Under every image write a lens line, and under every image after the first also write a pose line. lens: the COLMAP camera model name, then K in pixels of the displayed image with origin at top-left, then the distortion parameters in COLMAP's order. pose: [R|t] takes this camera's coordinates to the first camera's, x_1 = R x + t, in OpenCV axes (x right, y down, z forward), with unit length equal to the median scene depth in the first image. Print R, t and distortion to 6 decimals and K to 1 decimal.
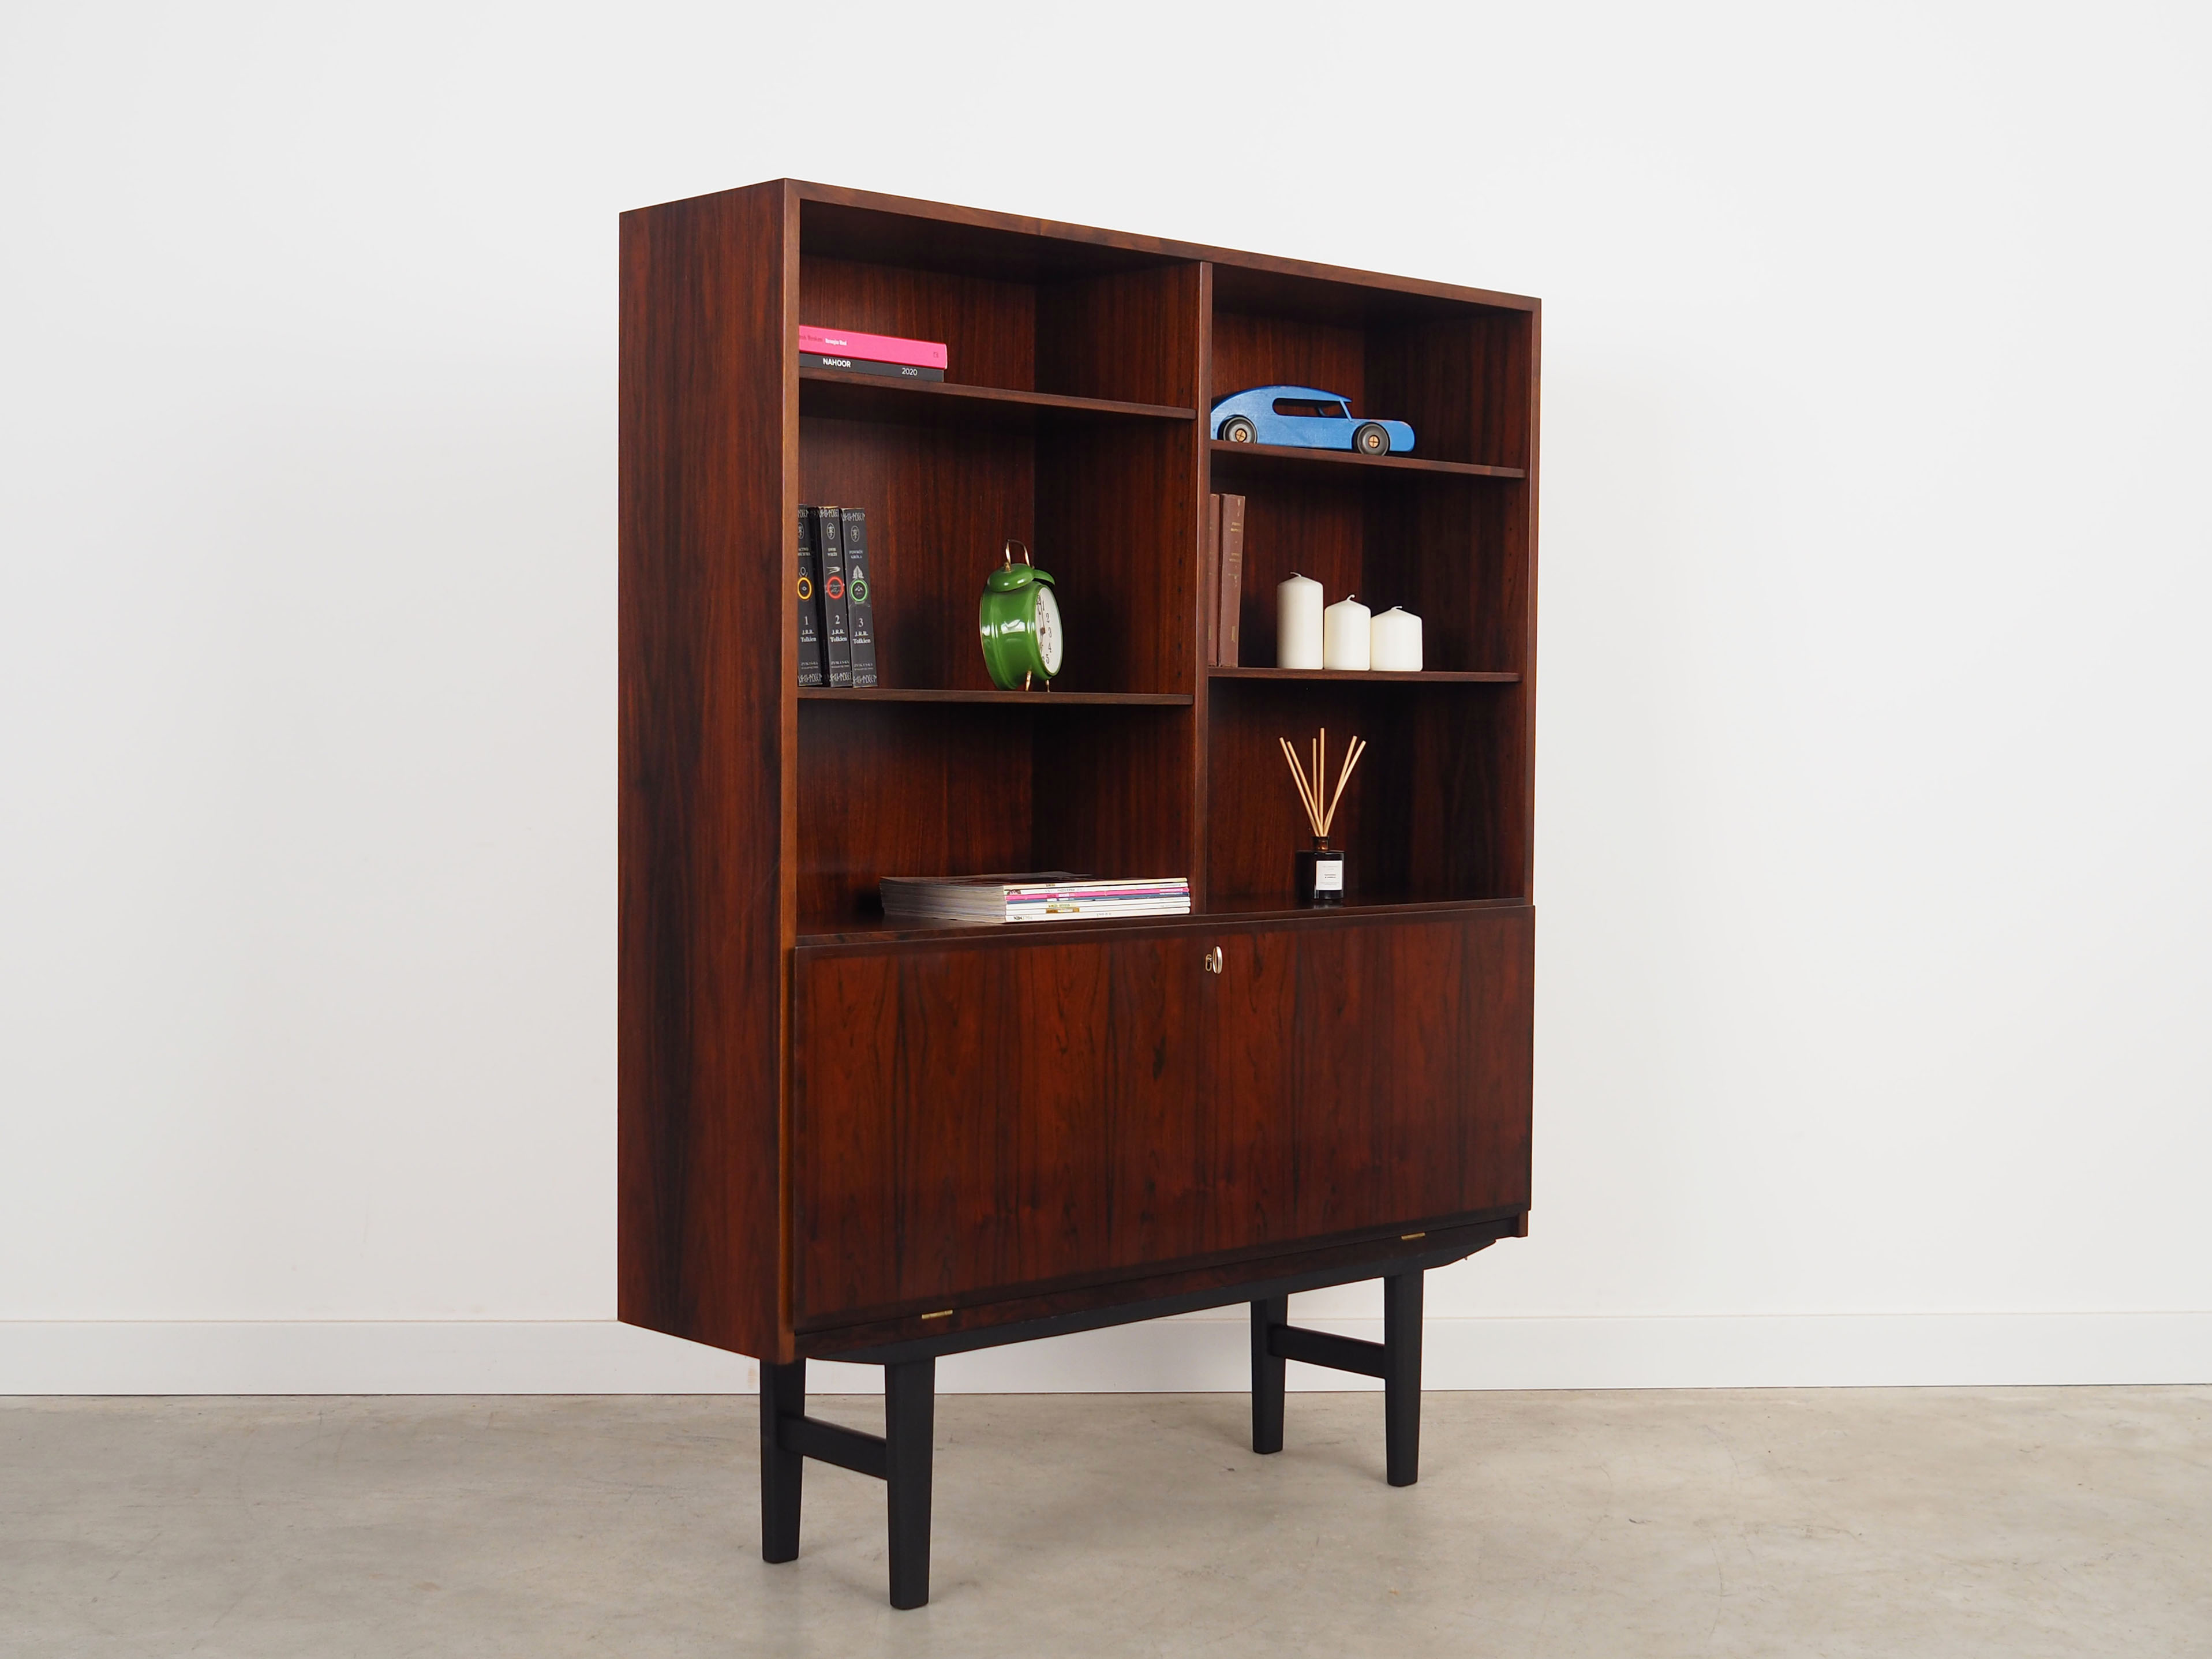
lens RADIAL K [[3061.0, 0, 1106.0], [0, 3061.0, 829.5], [0, 0, 1]] dist [0.022000, 0.057400]
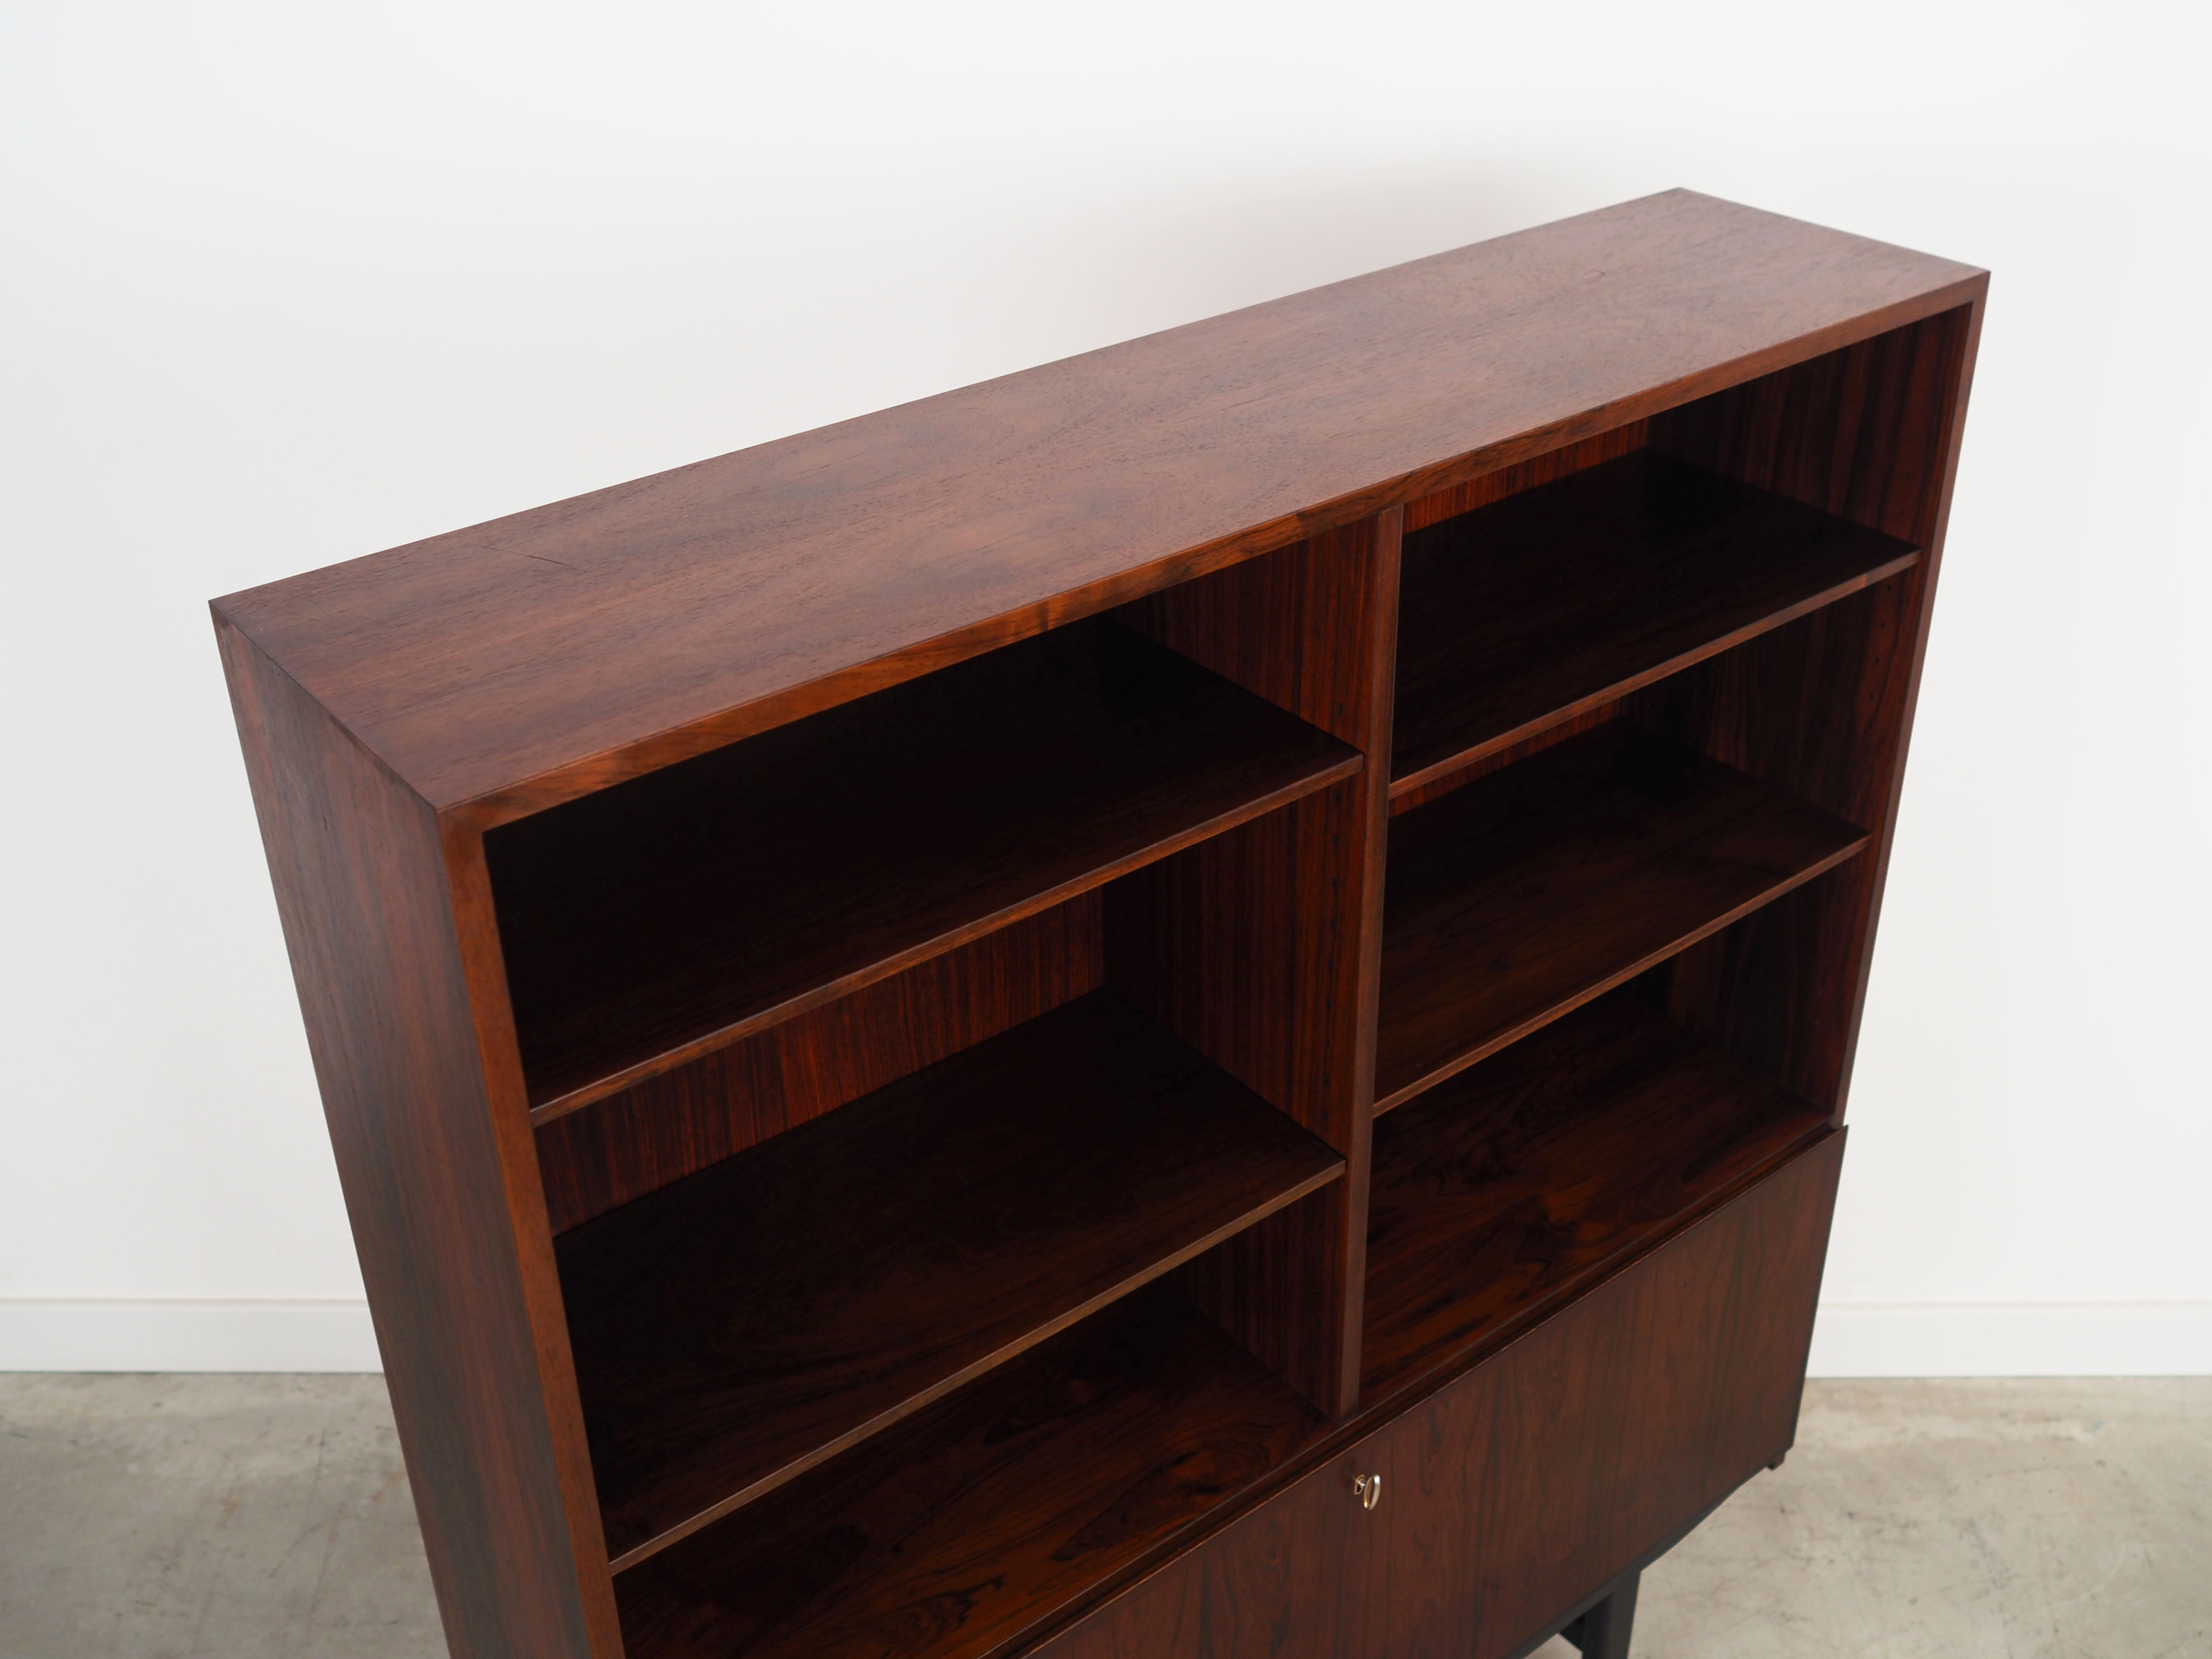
lens RADIAL K [[2398.3, 0, 1136.9], [0, 2398.3, 828.2], [0, 0, 1]] dist [0.000479, 0.006012]
pose [[0.997019, 0.019745, -0.074589, 0.021549], [0.017520, 0.883516, 0.468073, -0.327856], [0.075143, -0.467984, 0.880536, 0.612480]]
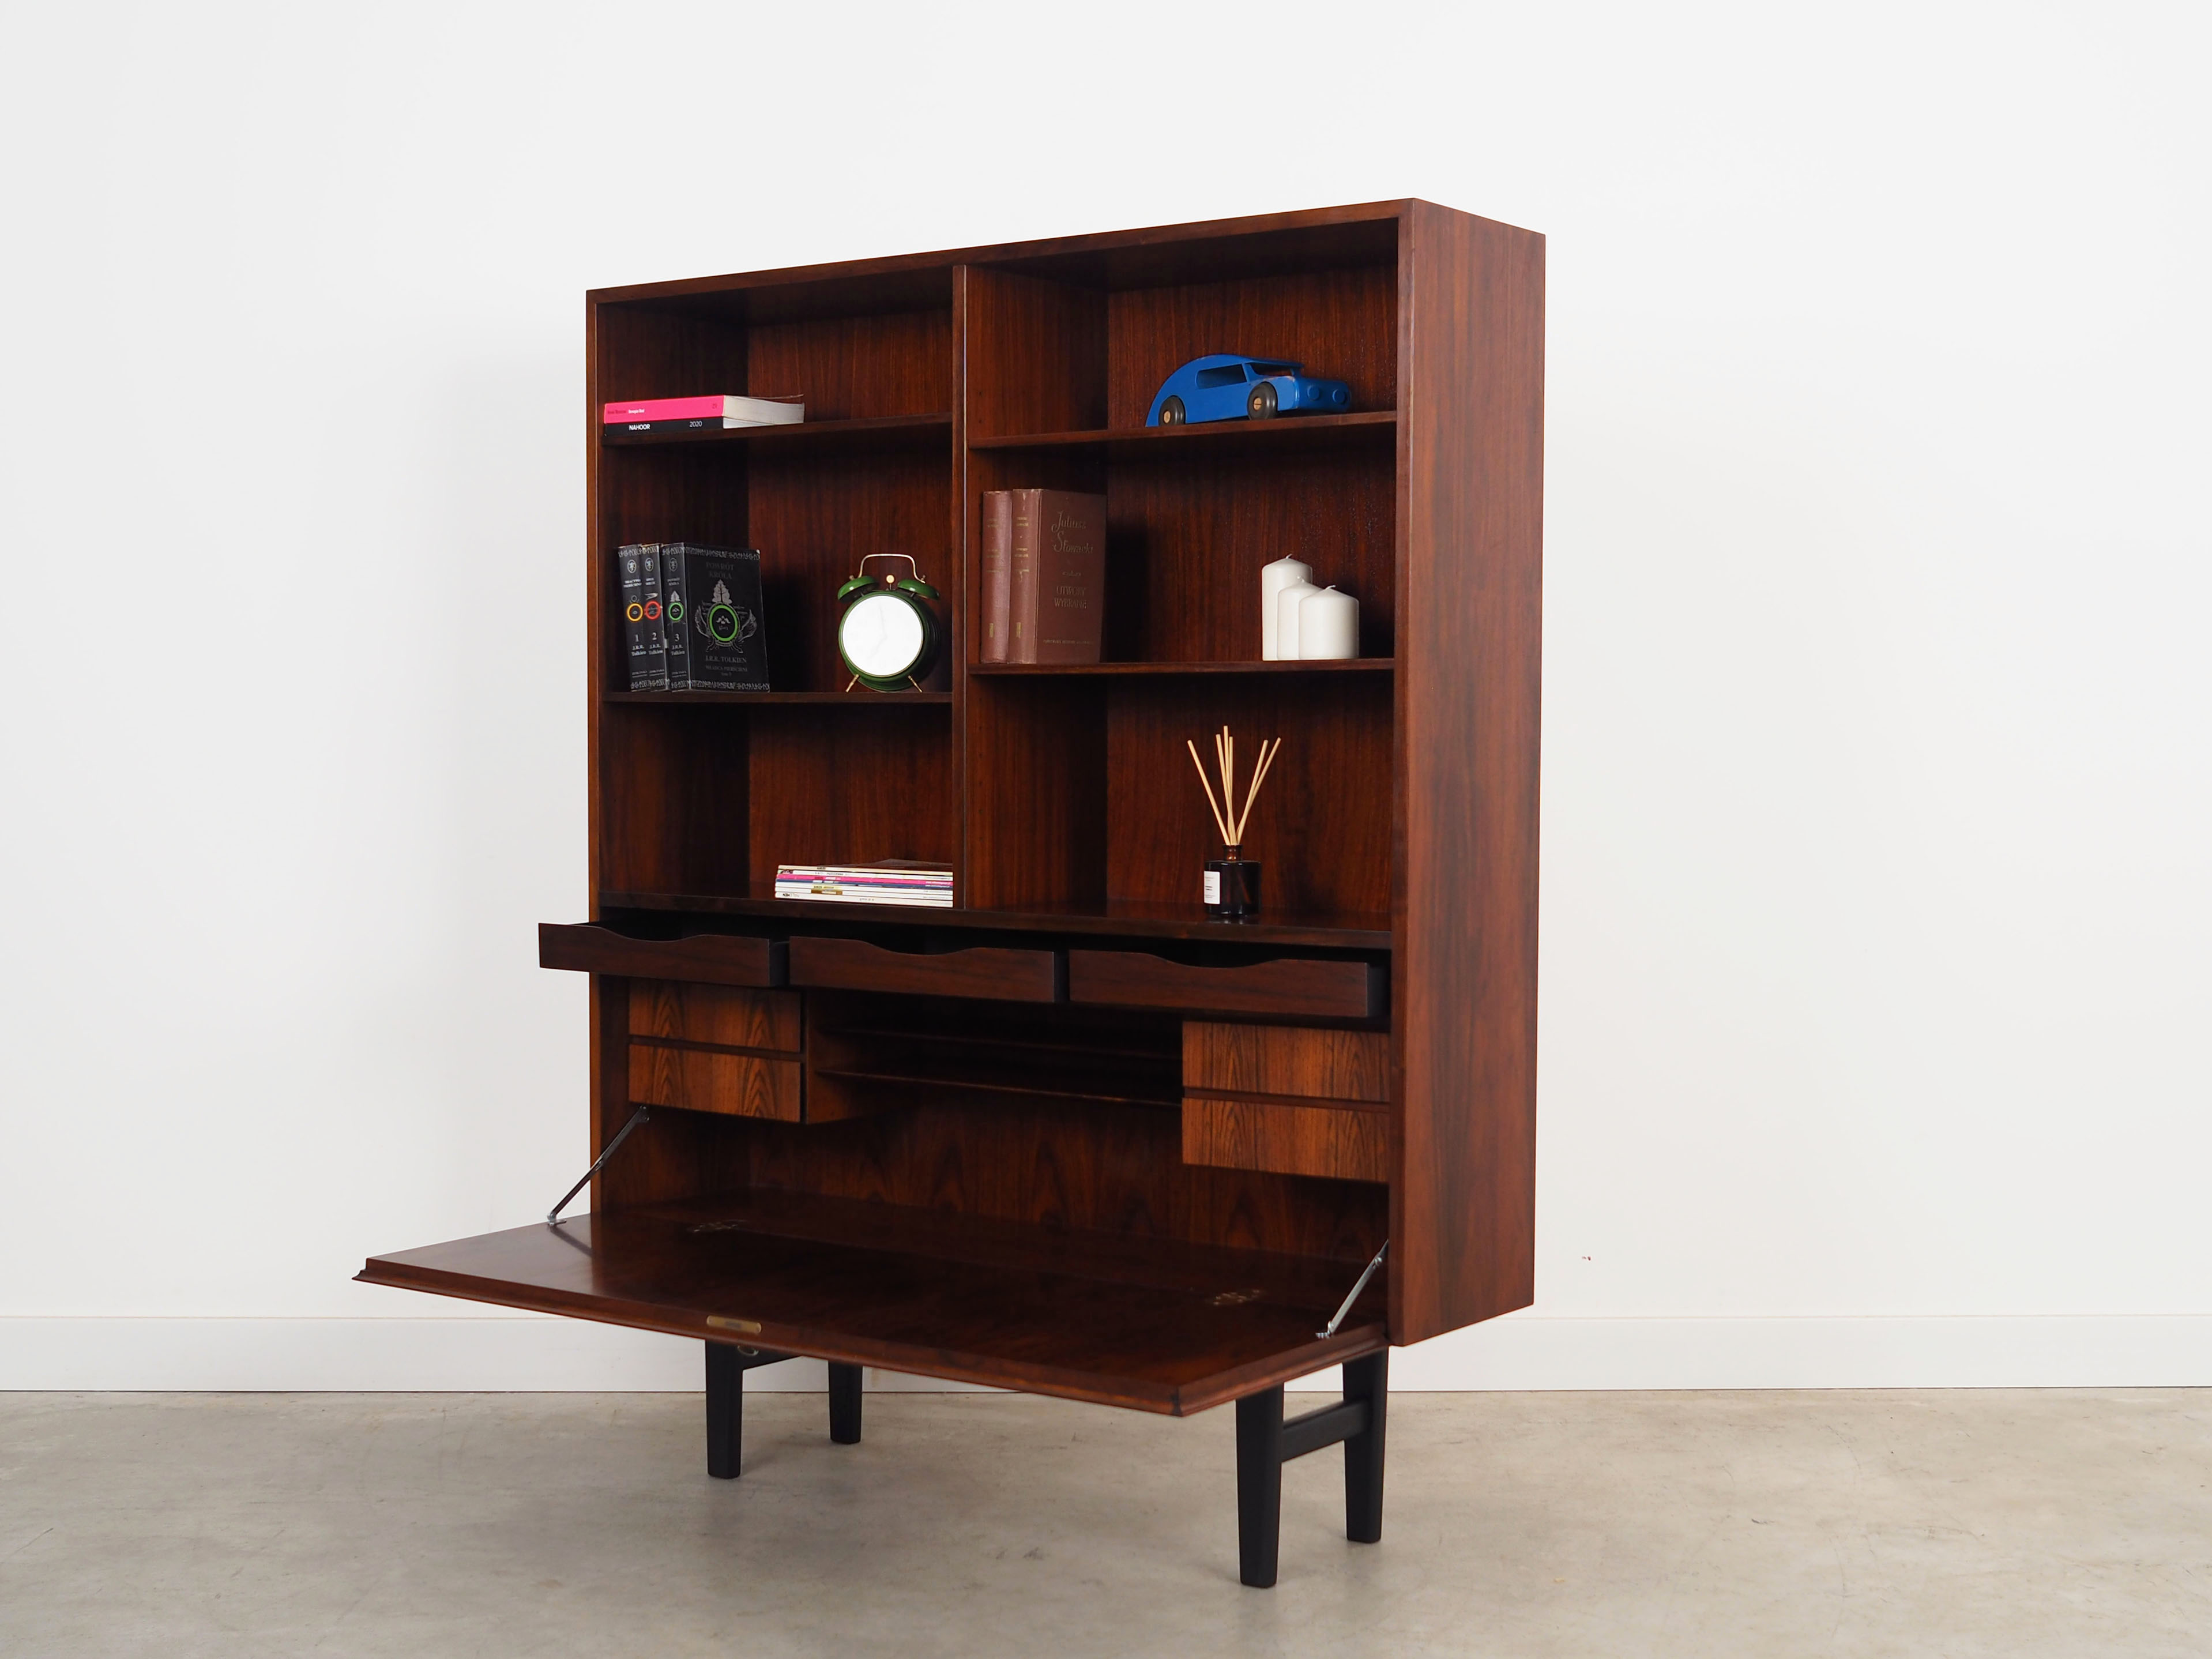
lens RADIAL K [[3061.1, 0, 1106.0], [0, 3061.1, 829.5], [0, 0, 1]] dist [0.022000, 0.057400]
pose [[0.186335, 0.029242, -0.982051, 1.042169], [-0.036599, 0.999070, 0.022805, -0.023650], [0.981804, 0.031693, 0.187232, 0.863564]]
